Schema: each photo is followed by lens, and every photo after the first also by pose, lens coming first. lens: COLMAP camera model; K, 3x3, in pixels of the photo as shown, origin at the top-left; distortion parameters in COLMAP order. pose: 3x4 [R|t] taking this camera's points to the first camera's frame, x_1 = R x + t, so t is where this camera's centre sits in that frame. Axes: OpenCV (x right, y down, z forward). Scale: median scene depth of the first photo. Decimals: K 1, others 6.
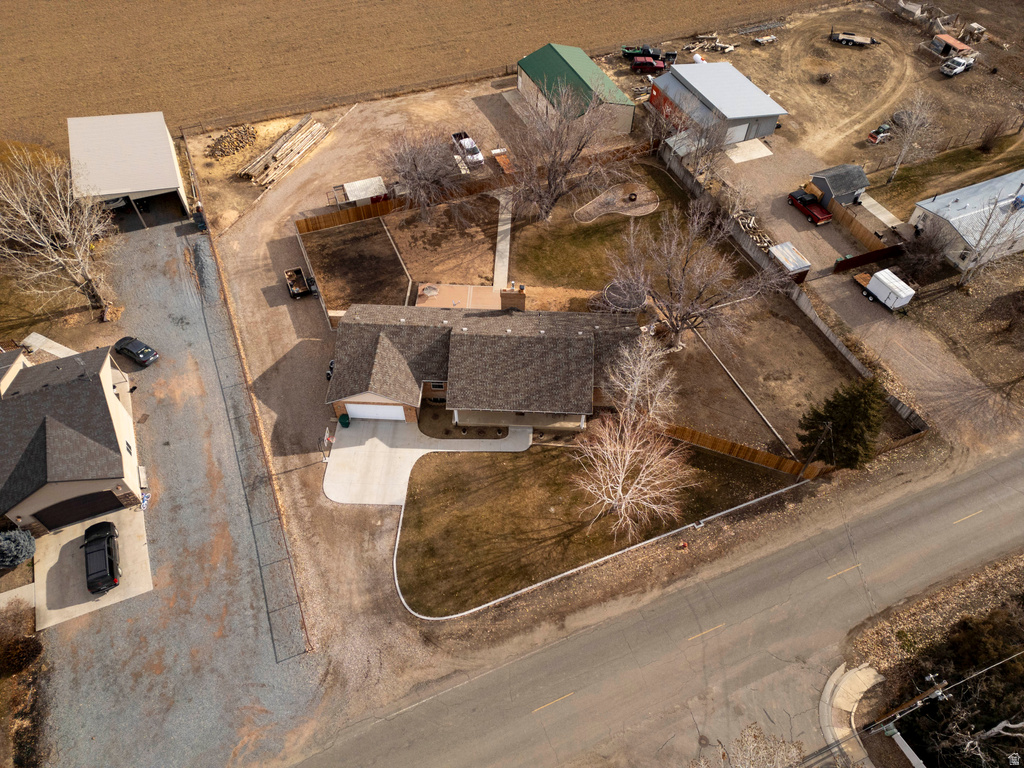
lens RADIAL K [[707.9, 0, 512.9], [0, 707.9, 384.9], [0, 0, 1]] dist [0.088749, -0.081971]
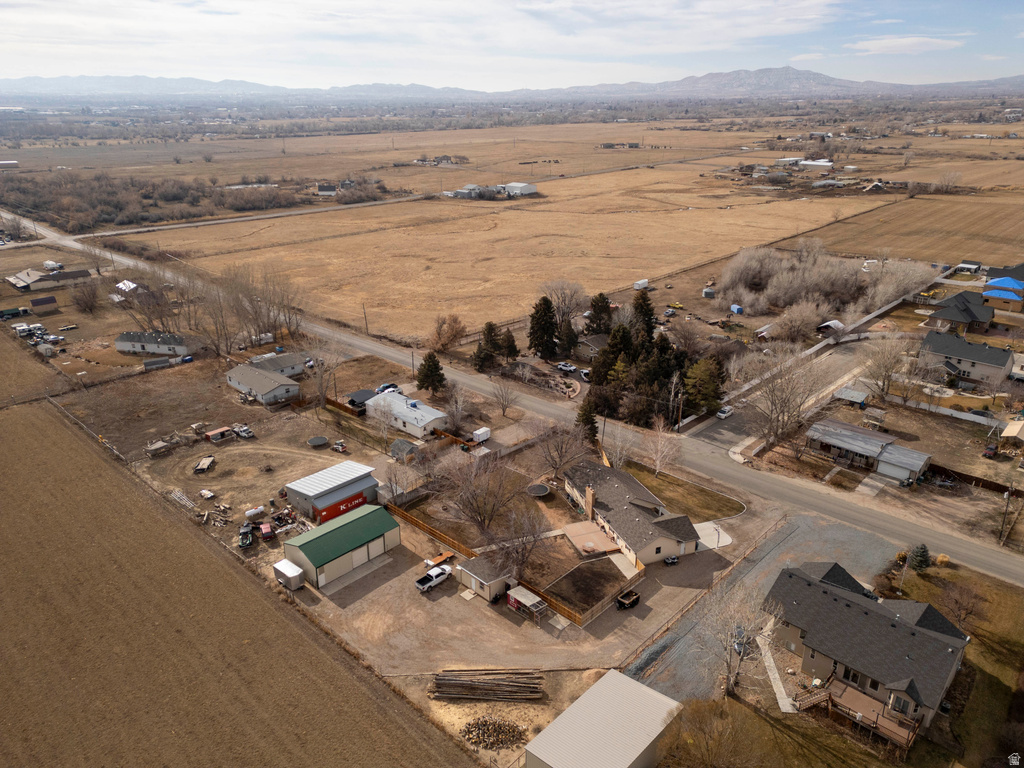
lens RADIAL K [[707.9, 0, 512.9], [0, 707.9, 384.9], [0, 0, 1]] dist [0.088749, -0.081971]
pose [[-0.395795, -0.346094, 0.850626, -1.265383], [0.716969, 0.462346, 0.521720, -1.239094], [-0.573848, 0.816367, 0.065144, 0.684508]]
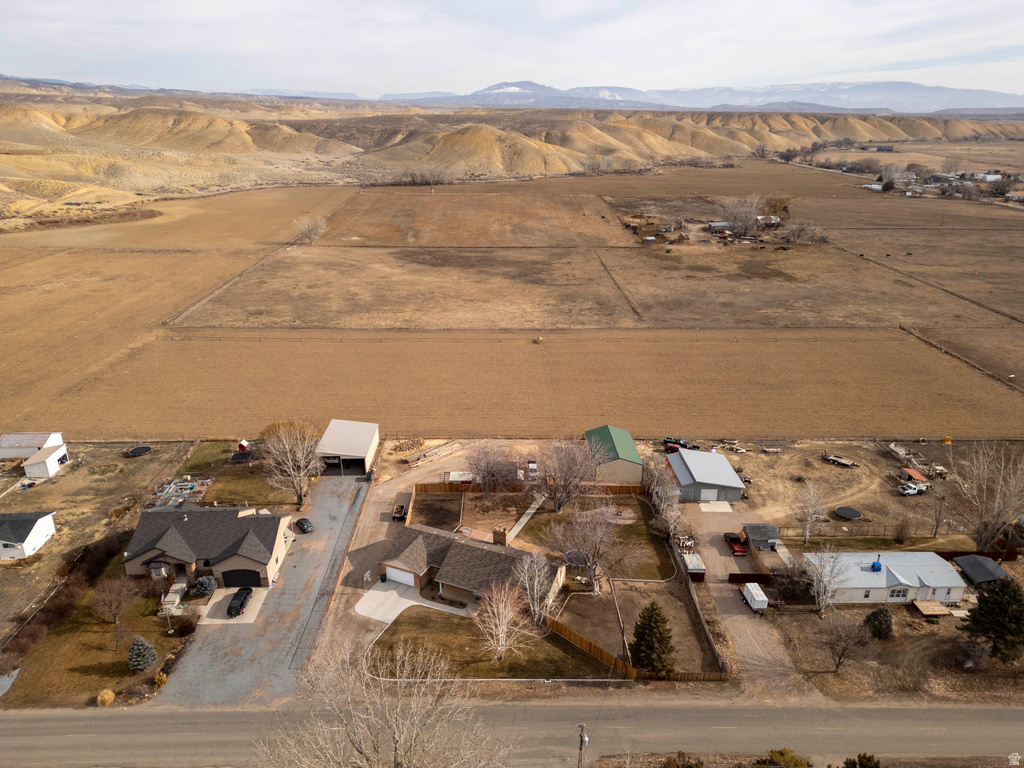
lens RADIAL K [[707.9, 0, 512.9], [0, 707.9, 384.9], [0, 0, 1]] dist [0.088749, -0.081971]
pose [[0.929656, 0.126649, -0.345975, 0.514522], [-0.284549, 0.843325, -0.455888, 0.305636], [0.234032, 0.522266, 0.820041, -0.520411]]
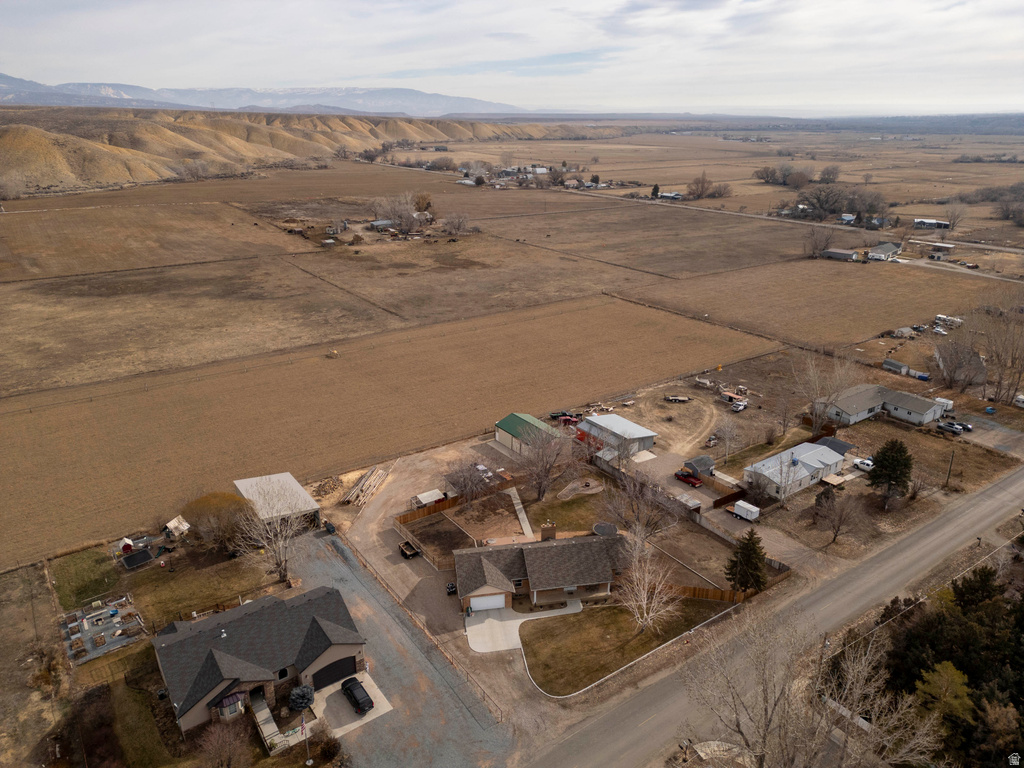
lens RADIAL K [[707.9, 0, 512.9], [0, 707.9, 384.9], [0, 0, 1]] dist [0.088749, -0.081971]
pose [[0.975500, -0.085106, 0.202872, -0.361348], [0.176248, 0.854217, -0.489131, 0.360160], [-0.131669, 0.512903, 0.848289, -0.564373]]
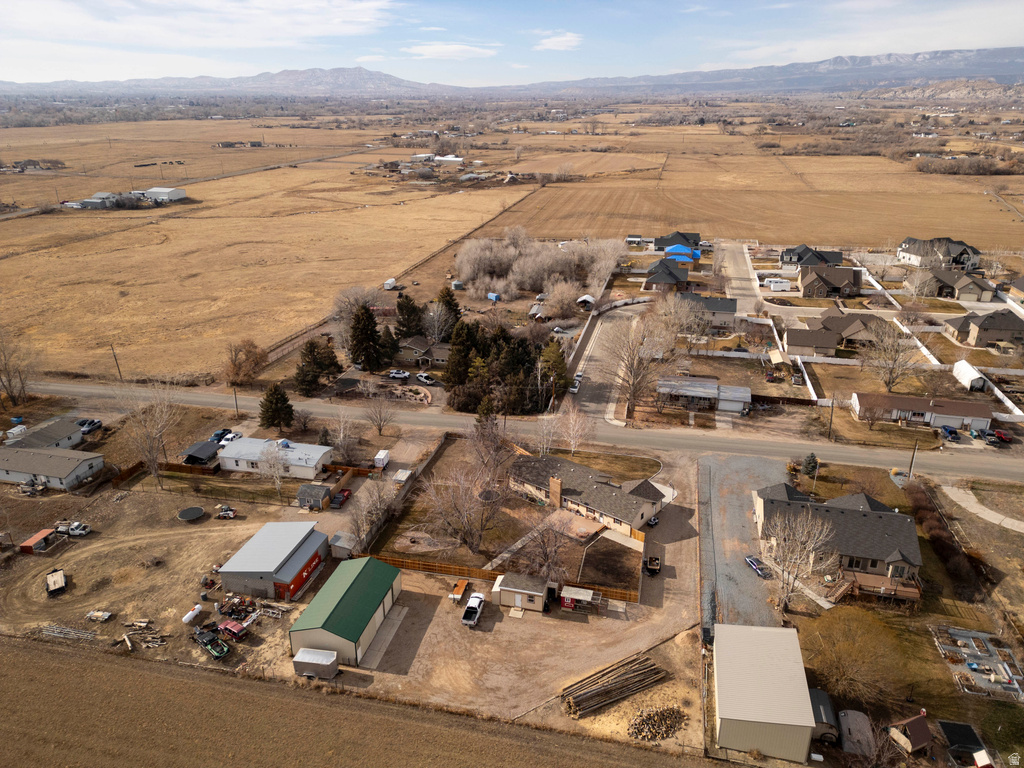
lens RADIAL K [[707.9, 0, 512.9], [0, 707.9, 384.9], [0, 0, 1]] dist [0.088749, -0.081971]
pose [[-0.808005, -0.228592, 0.543023, -0.793782], [0.454685, 0.344199, 0.821455, -1.655359], [-0.374686, 0.910644, -0.174177, 1.019449]]
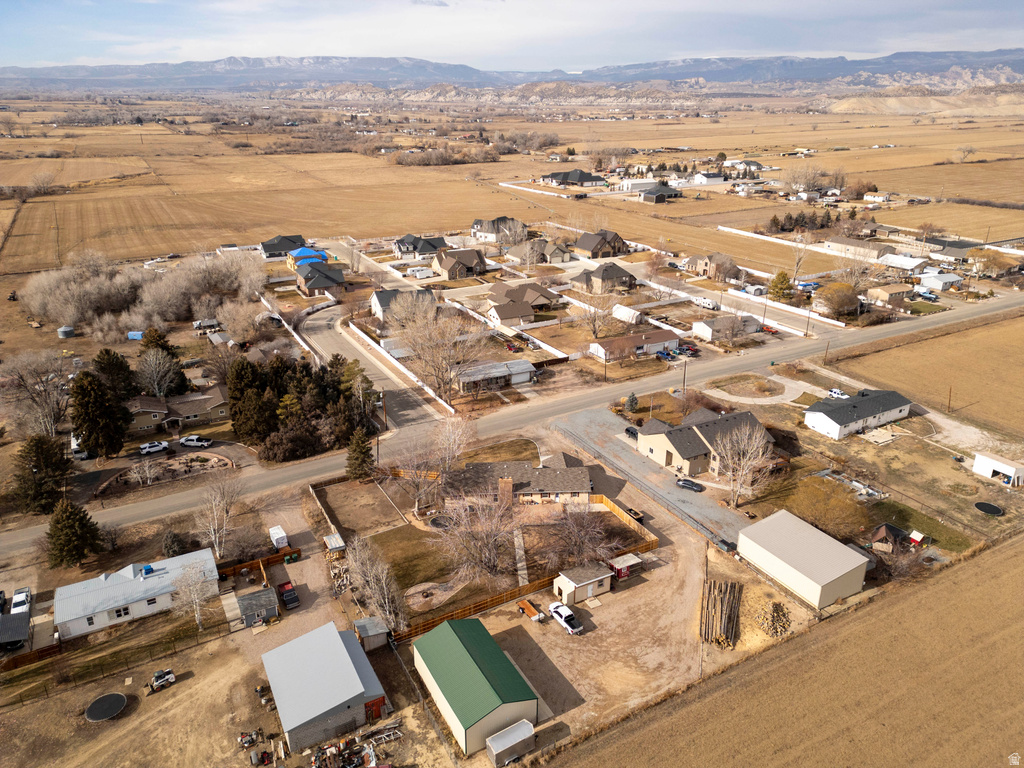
lens RADIAL K [[707.9, 0, 512.9], [0, 707.9, 384.9], [0, 0, 1]] dist [0.088749, -0.081971]
pose [[-0.994553, 0.028277, -0.100326, 0.149231], [-0.087822, 0.291124, 0.952646, -1.821144], [0.056145, 0.956267, -0.287055, 1.164474]]
